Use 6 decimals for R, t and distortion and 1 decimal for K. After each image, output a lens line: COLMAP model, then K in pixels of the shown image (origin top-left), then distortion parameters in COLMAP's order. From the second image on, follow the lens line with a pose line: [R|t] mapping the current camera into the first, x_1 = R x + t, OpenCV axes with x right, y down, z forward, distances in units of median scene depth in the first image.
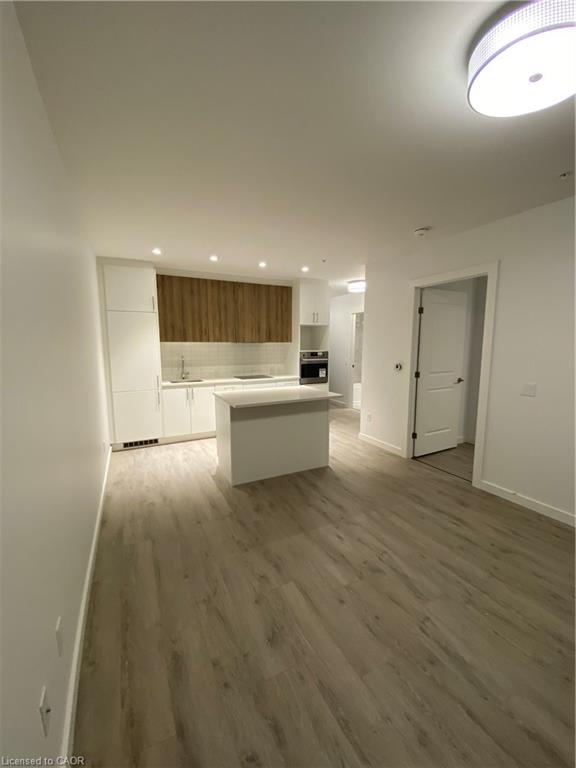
lens RADIAL K [[312.9, 0, 282.7], [0, 312.9, 383.8], [0, 0, 1]] dist [-0.006685, -0.005744]
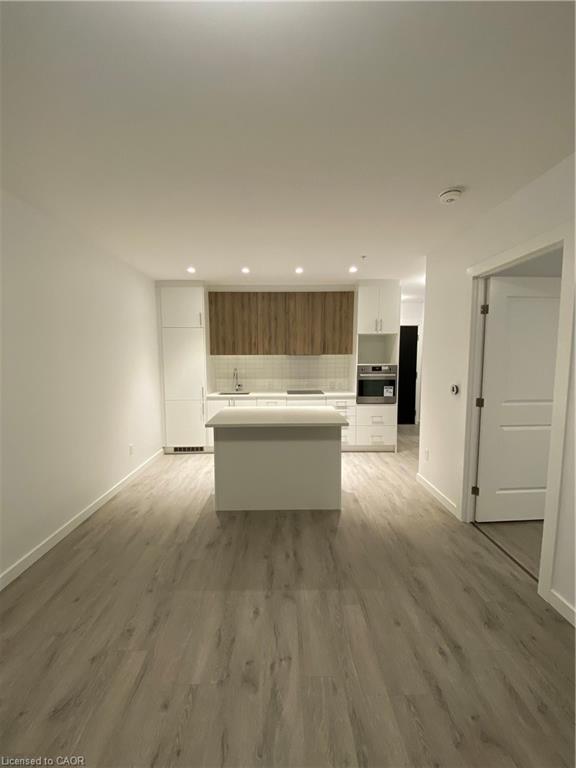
lens RADIAL K [[312.9, 0, 282.7], [0, 312.9, 383.0], [0, 0, 1]] dist [-0.006685, -0.005744]
pose [[0.900670, 0.036647, -0.432956, 0.329410], [-0.050949, 0.998470, -0.021473, -0.034406], [0.431507, 0.041399, 0.901159, 0.188116]]
